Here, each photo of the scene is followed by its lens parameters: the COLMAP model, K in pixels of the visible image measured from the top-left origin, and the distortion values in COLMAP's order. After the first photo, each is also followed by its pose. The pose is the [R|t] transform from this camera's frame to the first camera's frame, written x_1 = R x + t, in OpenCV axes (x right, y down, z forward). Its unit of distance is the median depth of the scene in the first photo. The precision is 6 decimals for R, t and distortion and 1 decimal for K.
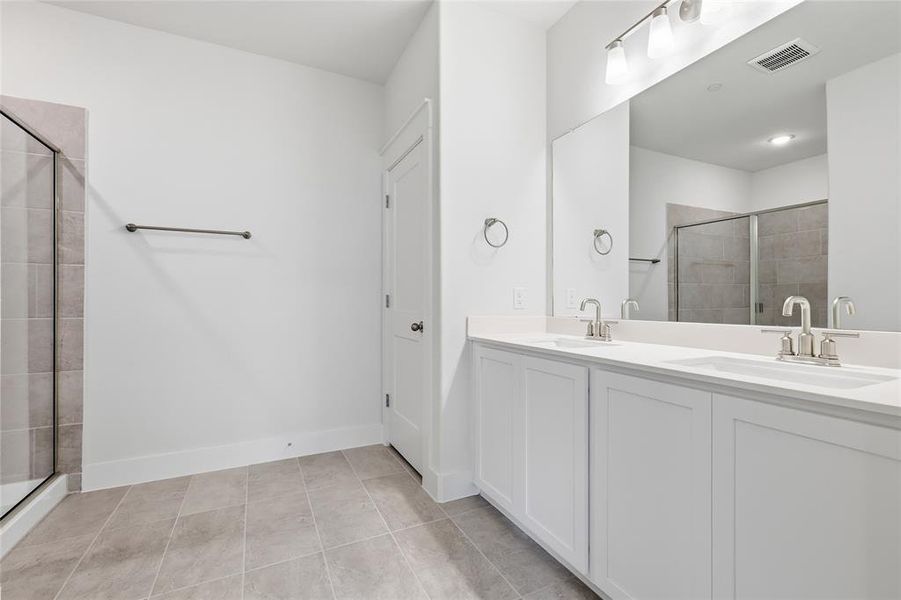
lens RADIAL K [[400.7, 0, 449.0], [0, 400.7, 303.2], [0, 0, 1]] dist [0.005692, -0.000232]
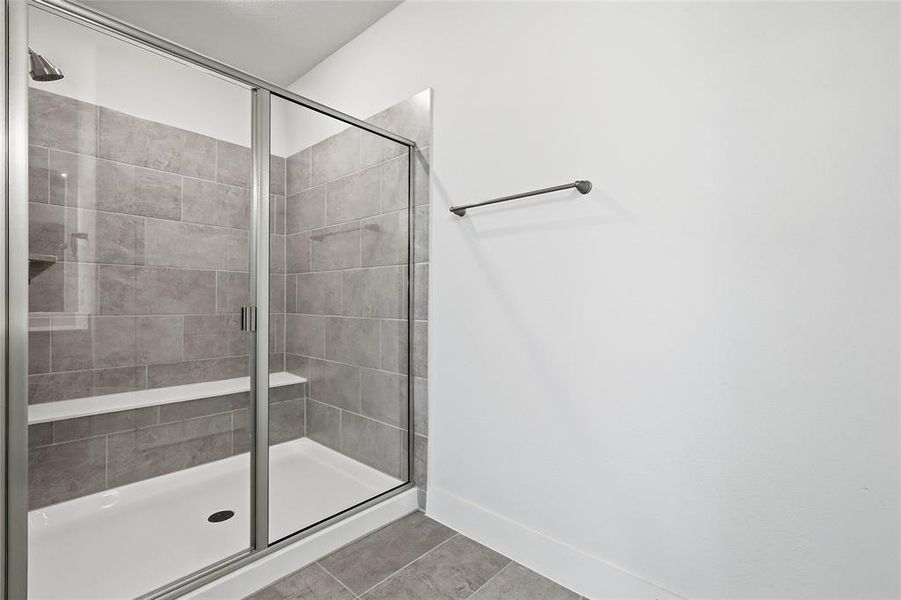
lens RADIAL K [[400.7, 0, 449.8], [0, 400.7, 303.9], [0, 0, 1]] dist [0.005692, -0.000232]
pose [[0.390886, 0.002979, -0.920434, -0.063532], [0.002032, 0.999990, 0.004099, -0.005316], [0.920437, -0.003473, 0.390876, 0.699967]]
